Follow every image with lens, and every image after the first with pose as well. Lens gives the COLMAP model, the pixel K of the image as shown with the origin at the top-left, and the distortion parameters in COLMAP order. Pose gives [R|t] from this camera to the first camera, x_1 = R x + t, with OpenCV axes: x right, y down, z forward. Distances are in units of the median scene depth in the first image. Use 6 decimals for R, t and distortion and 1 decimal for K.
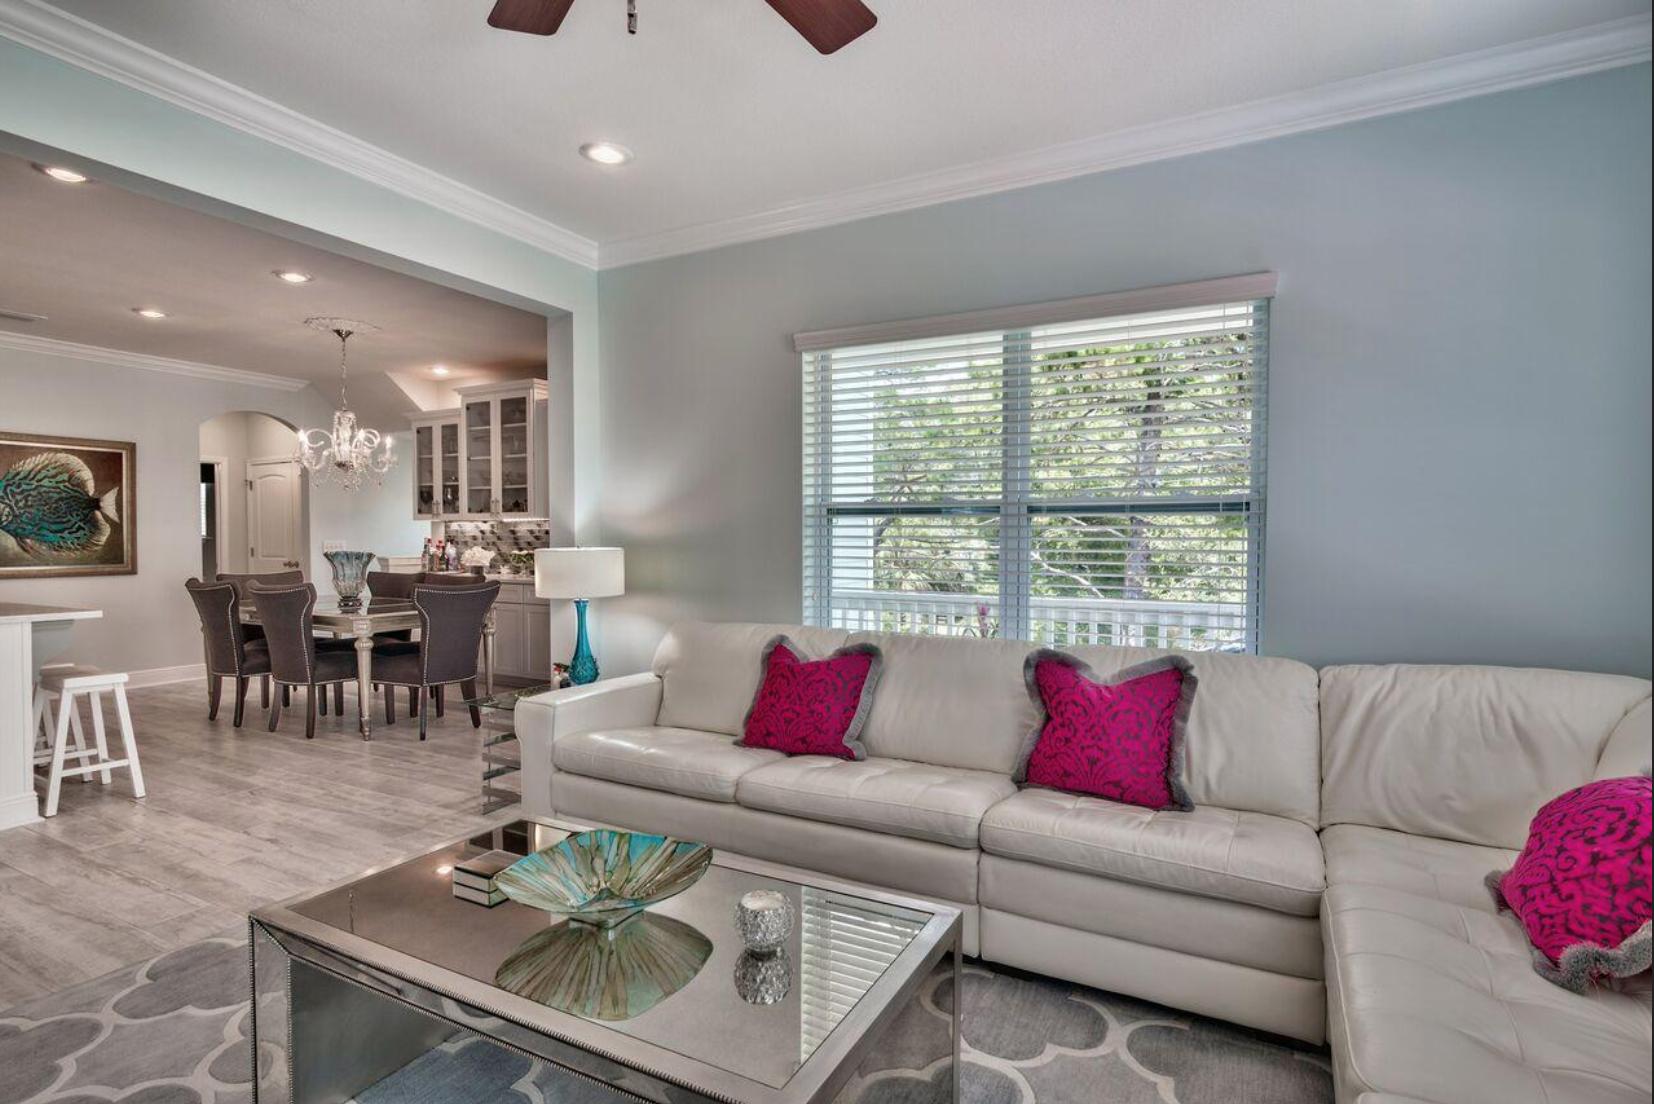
lens RADIAL K [[797.3, 0, 832.9], [0, 797.3, 555.6], [0, 0, 1]] dist [-0.003749, 0.000461]
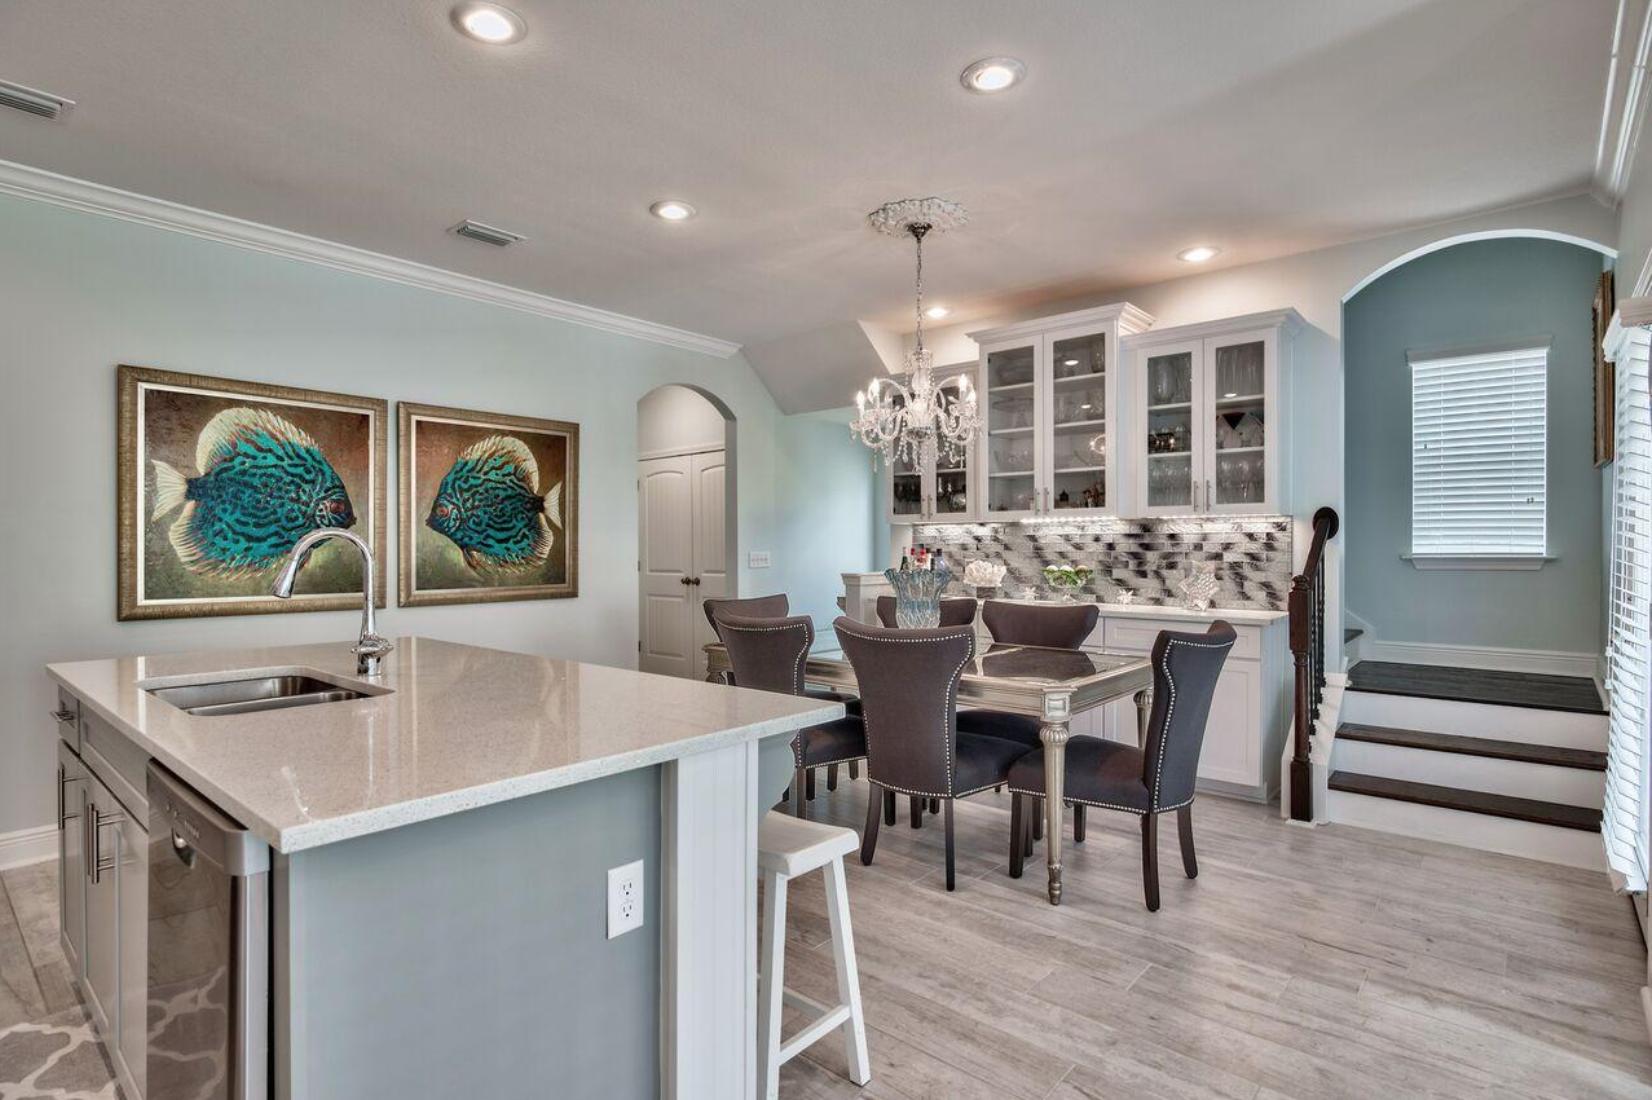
lens RADIAL K [[821.5, 0, 828.7], [0, 821.5, 551.4], [0, 0, 1]] dist [-0.002045, -0.000911]
pose [[0.971182, -0.004244, -0.238301, -0.474388], [-0.000236, 0.999824, -0.018766, -0.005655], [0.238338, 0.018281, 0.971010, 0.308492]]
